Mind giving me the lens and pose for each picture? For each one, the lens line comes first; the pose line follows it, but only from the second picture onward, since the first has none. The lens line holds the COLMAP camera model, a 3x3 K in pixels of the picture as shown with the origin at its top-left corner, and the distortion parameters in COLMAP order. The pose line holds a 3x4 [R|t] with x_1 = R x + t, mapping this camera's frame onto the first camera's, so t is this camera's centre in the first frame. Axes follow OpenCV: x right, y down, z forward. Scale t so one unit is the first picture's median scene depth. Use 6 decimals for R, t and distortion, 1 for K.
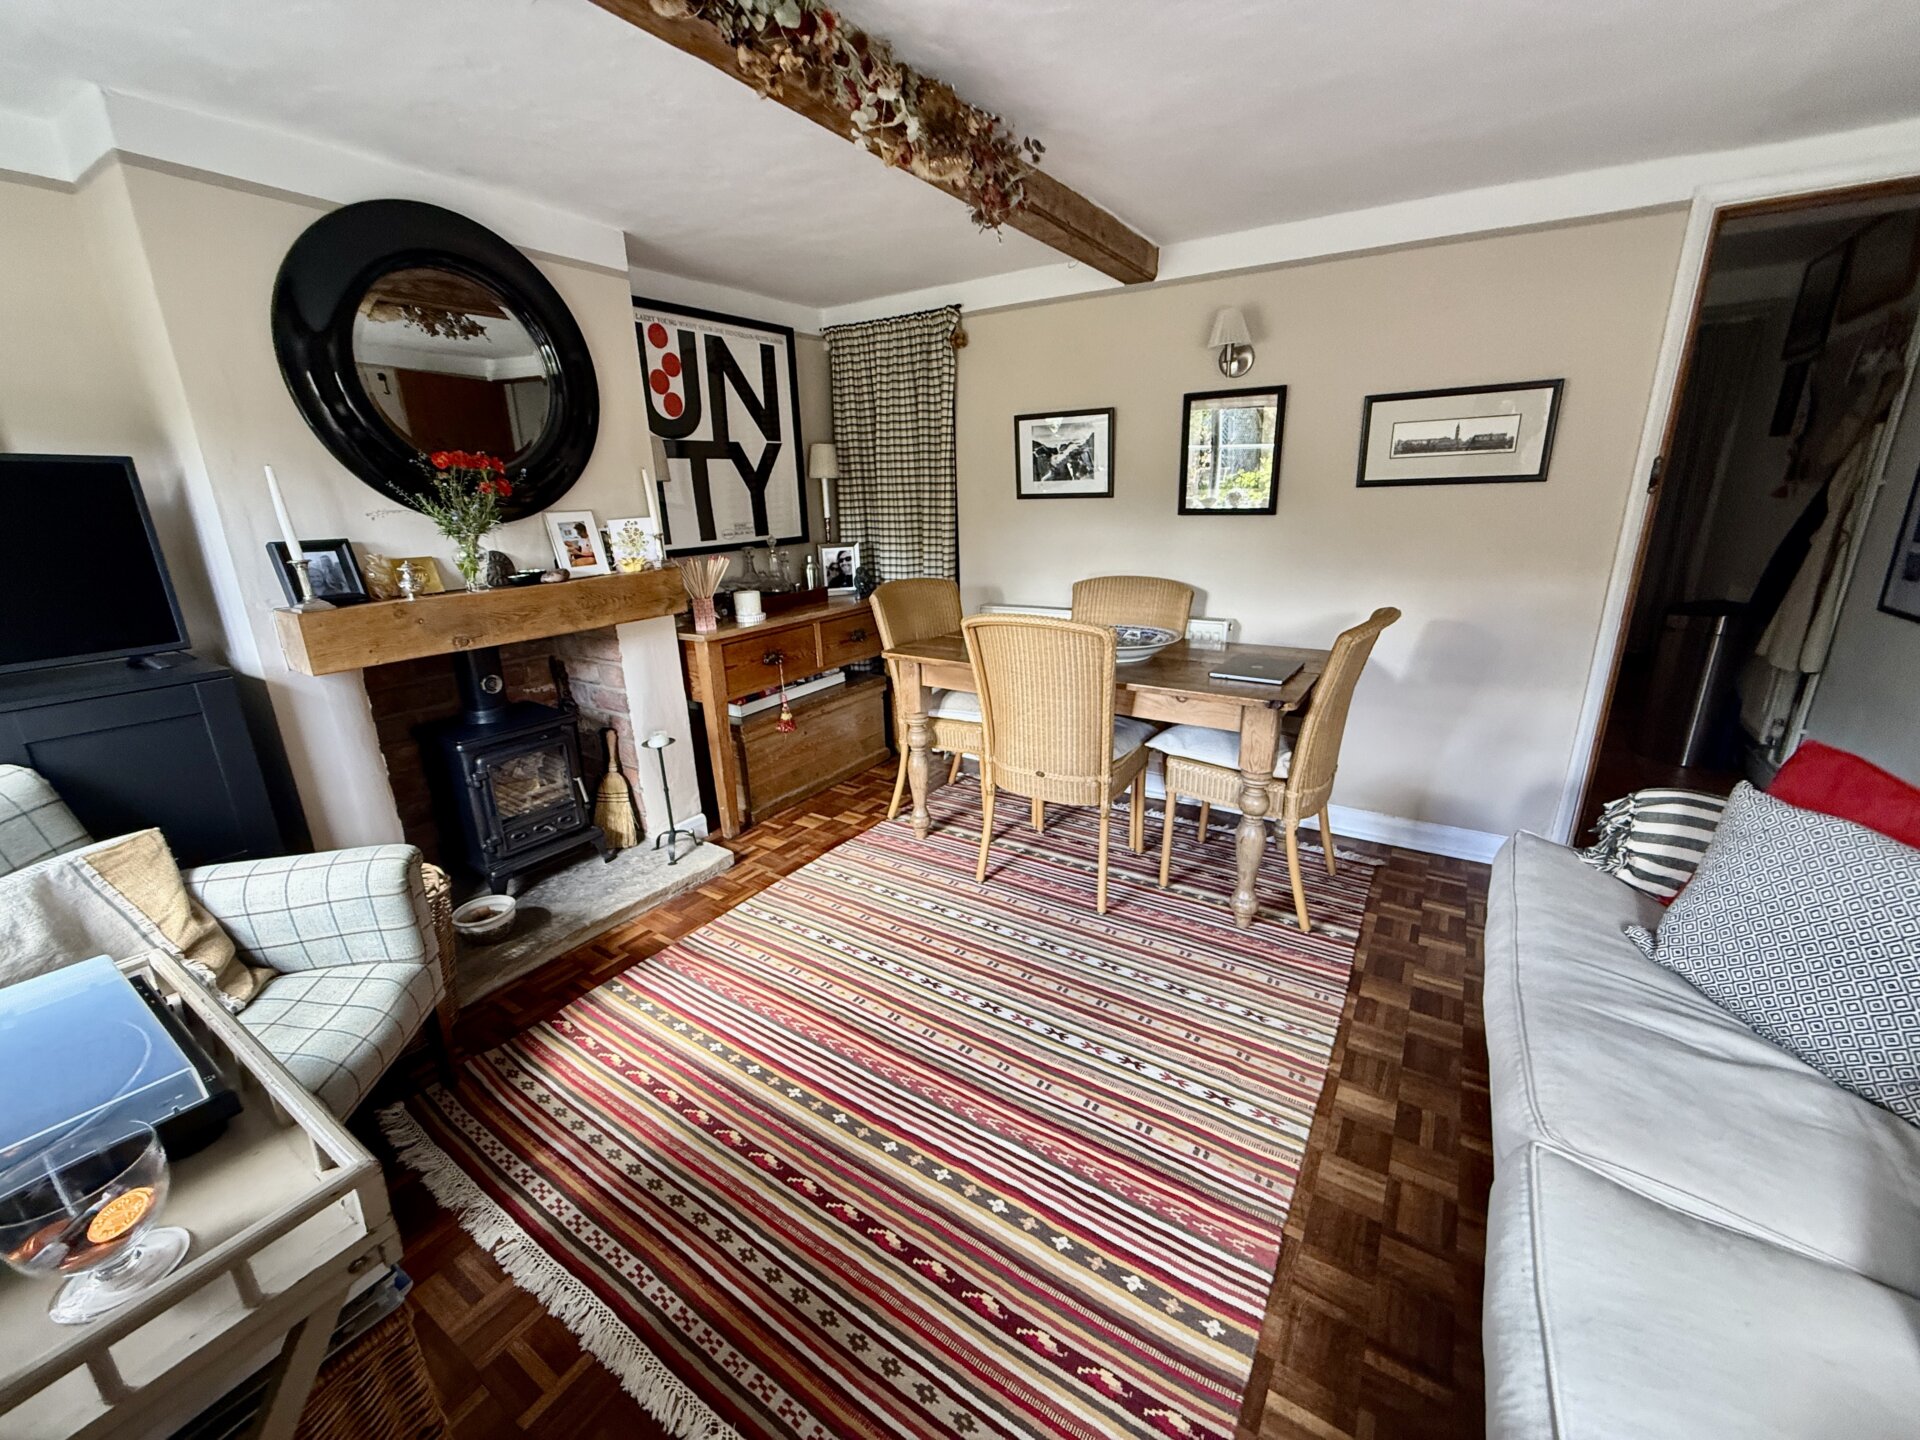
lens RADIAL K [[766.2, 0, 961.4], [0, 766.2, 717.7], [0, 0, 1]] dist [0.000876, -0.000276]
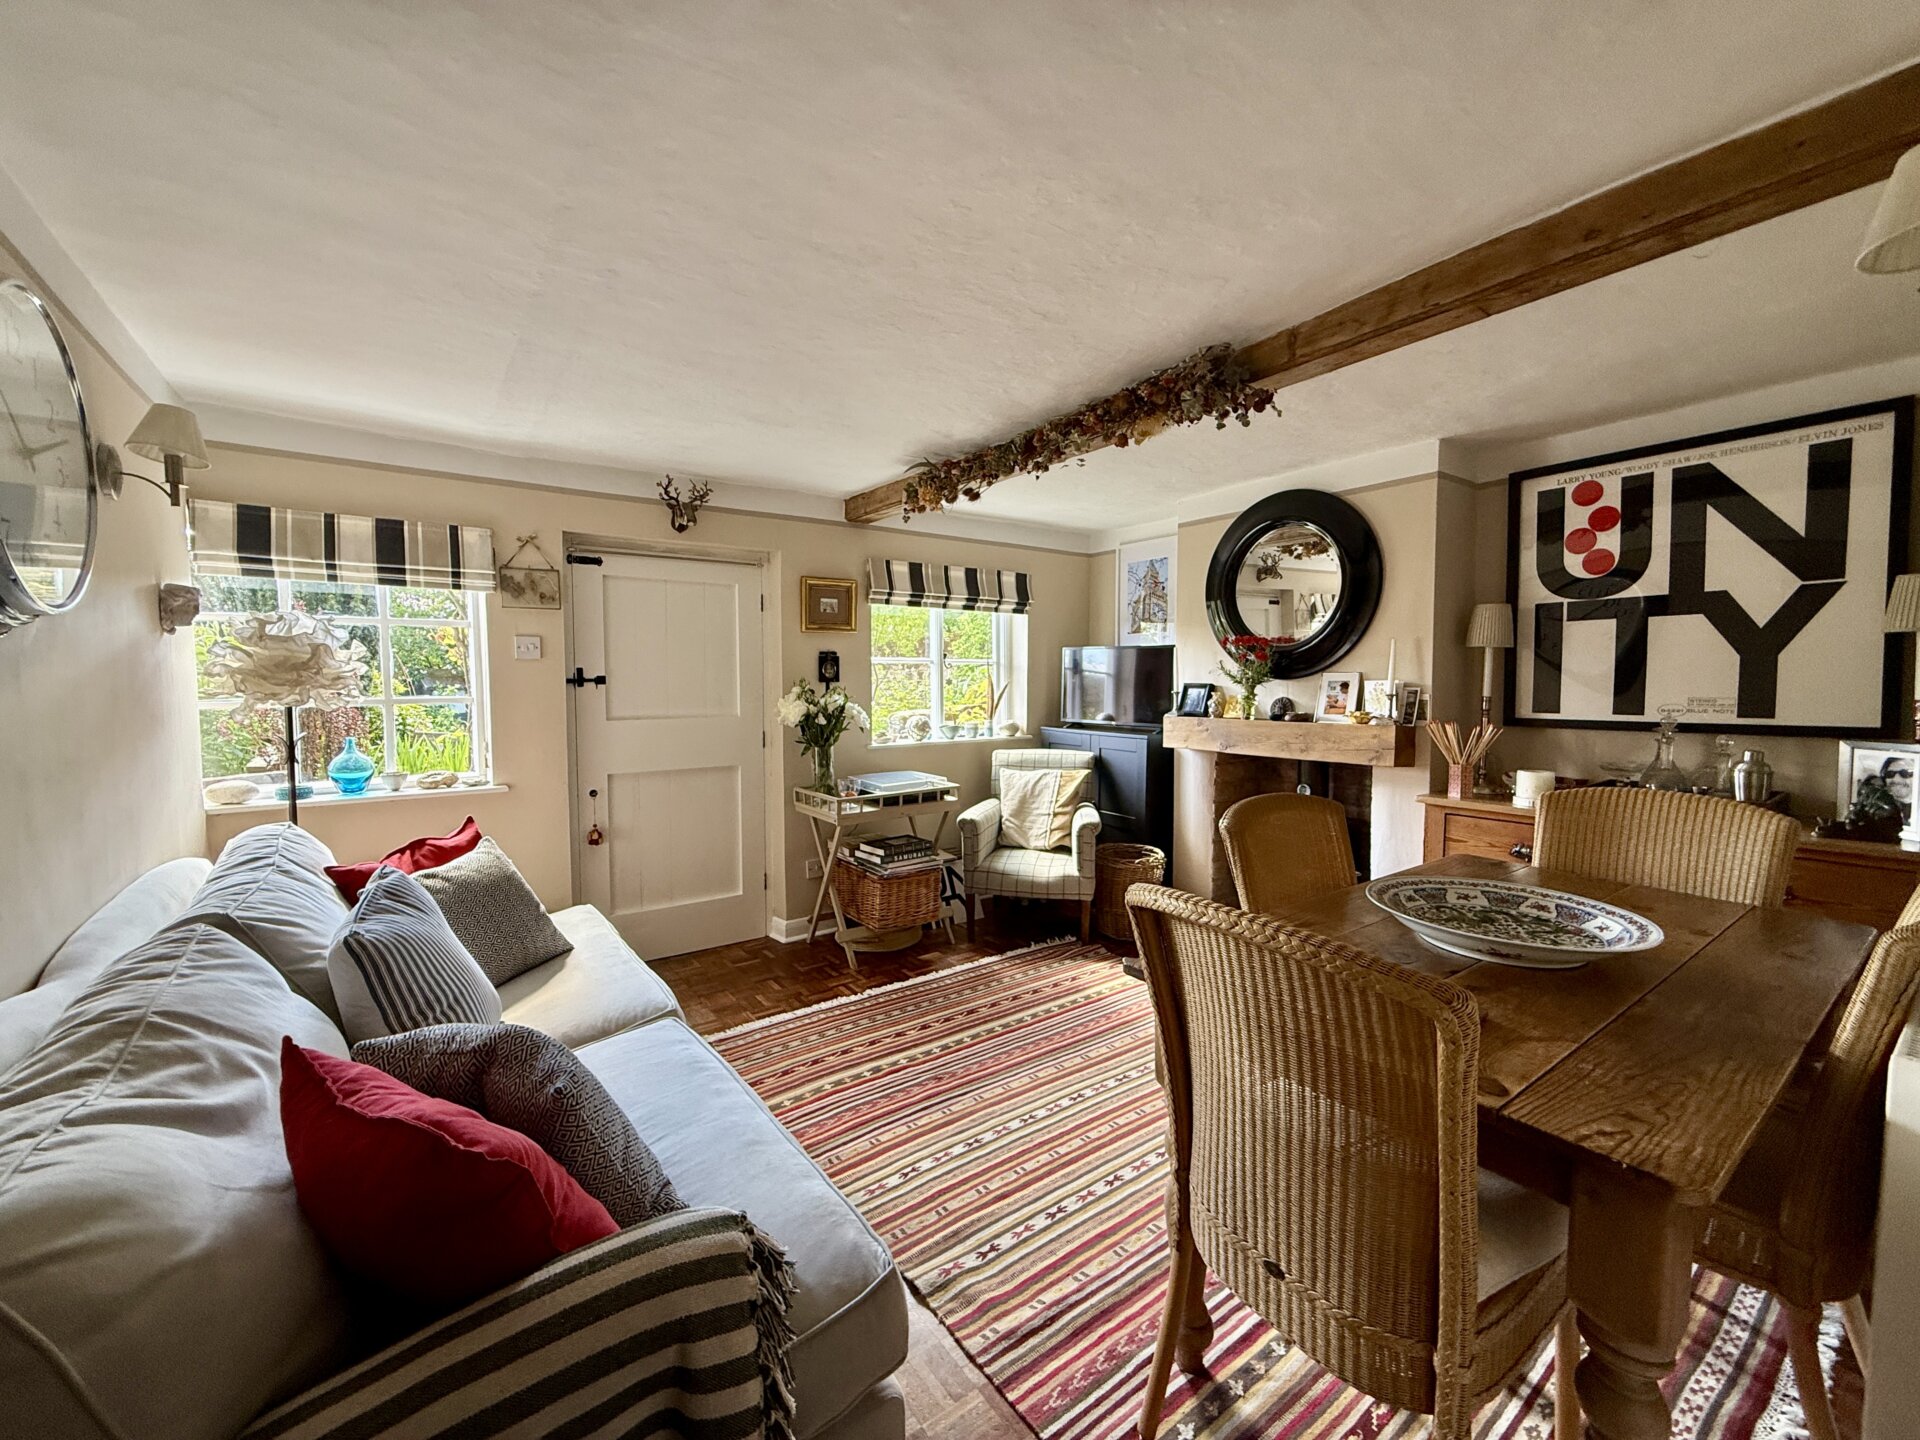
lens RADIAL K [[766.2, 0, 952.3], [0, 766.2, 717.7], [0, 0, 1]] dist [0.000876, -0.000276]
pose [[-0.375572, 0.073231, -0.923895, 0.784537], [-0.255033, 0.950221, 0.178991, -0.220743], [0.891013, 0.302848, -0.338200, 0.738736]]
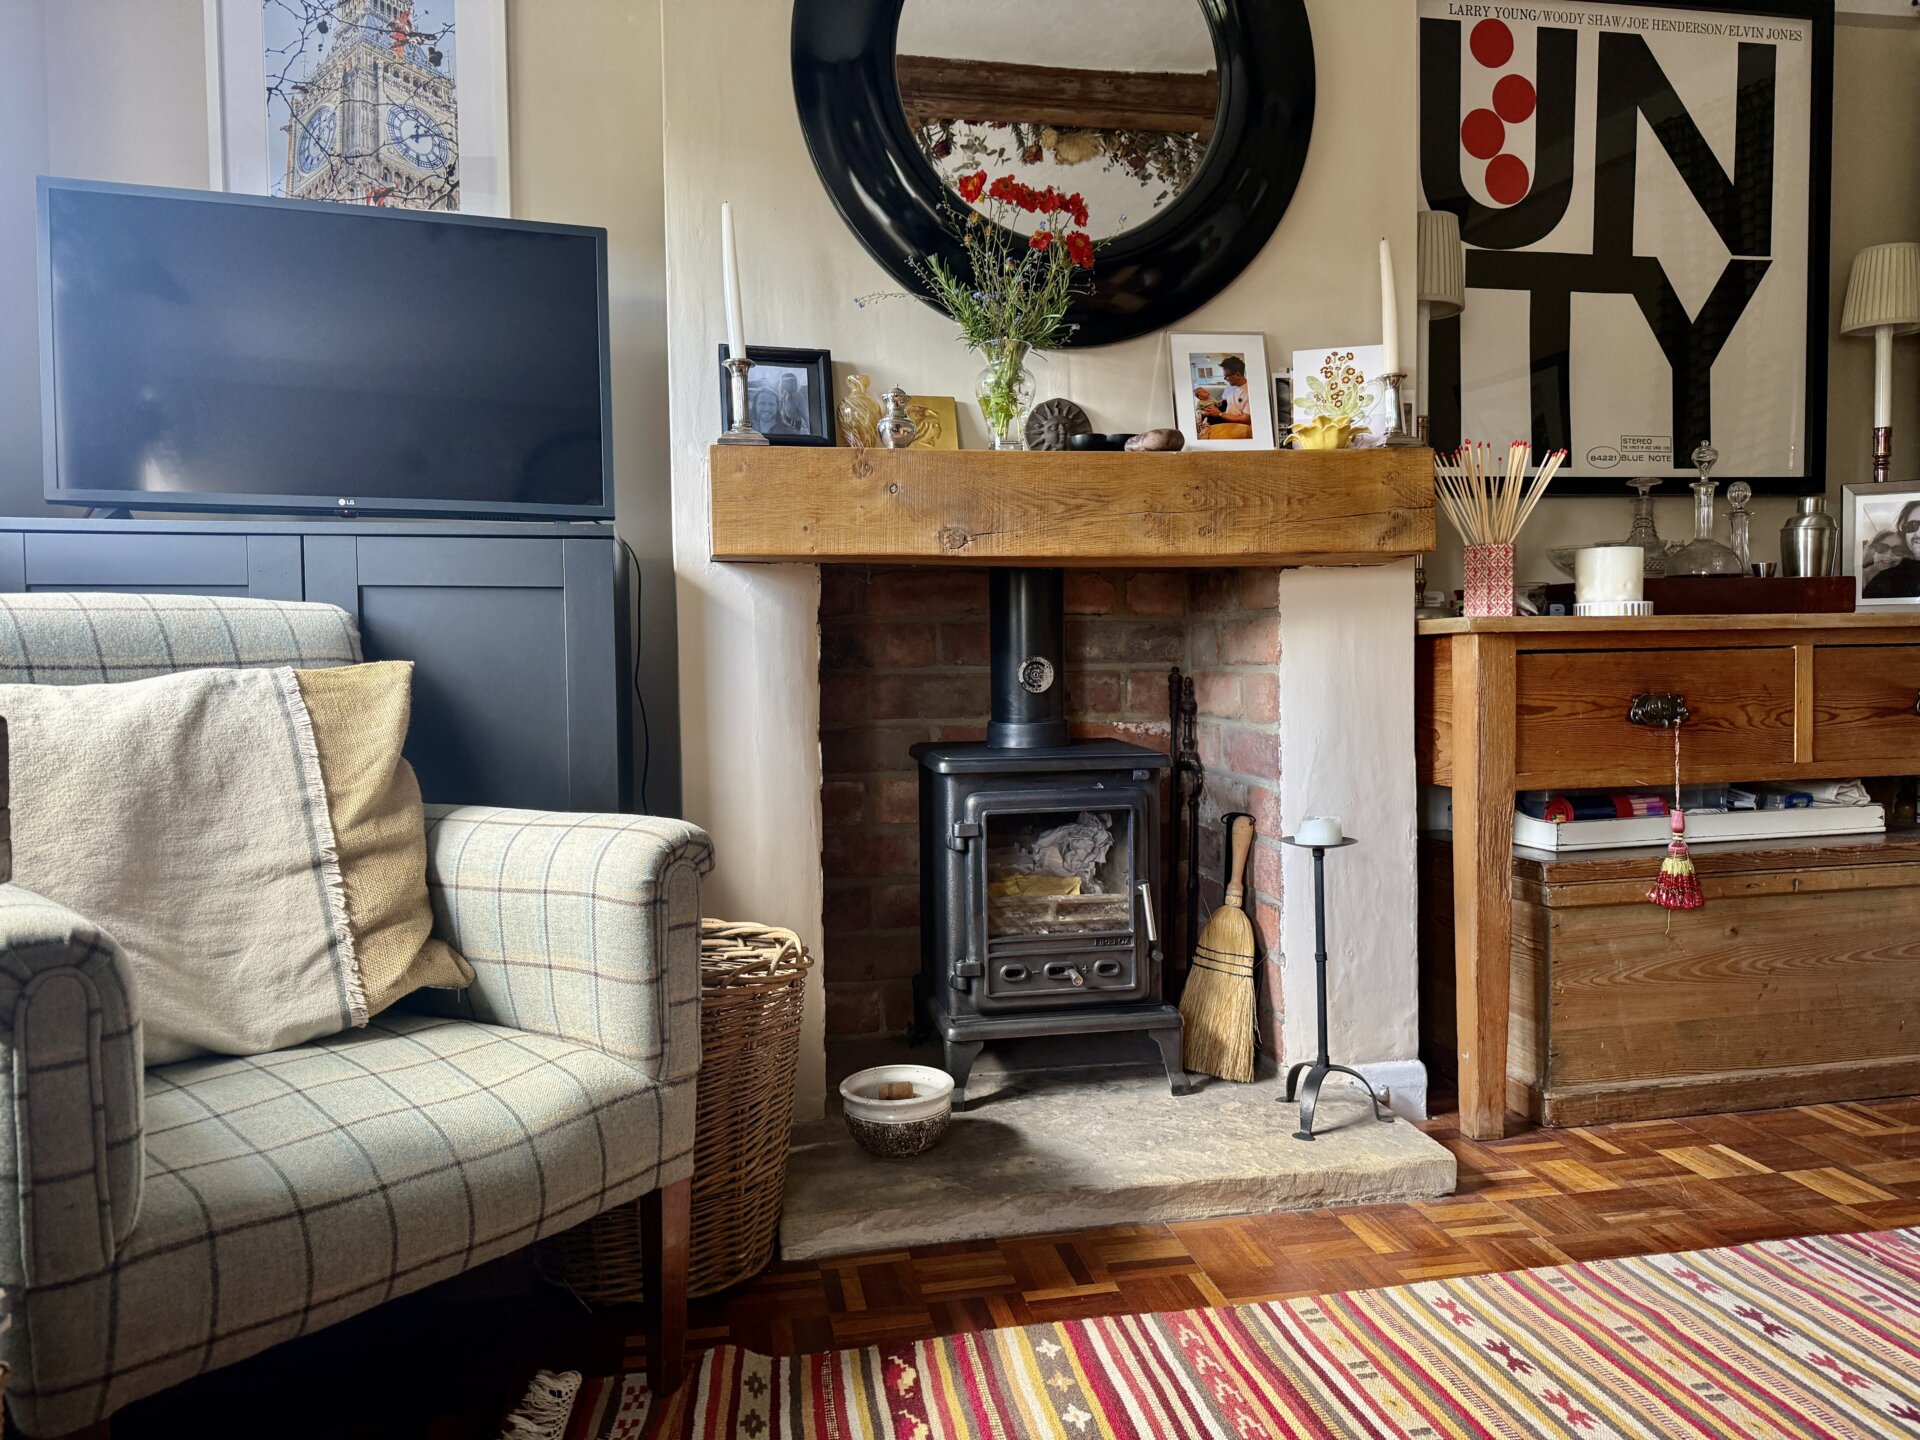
lens RADIAL K [[1346.9, 0, 946.5], [0, 1346.9, 718.4], [0, 0, 1]] dist [0.061034, -0.078321]
pose [[0.690369, 0.050533, -0.721690, 0.007782], [-0.210842, 0.968307, -0.133890, 0.104154], [0.692052, 0.244597, 0.679144, 0.293914]]
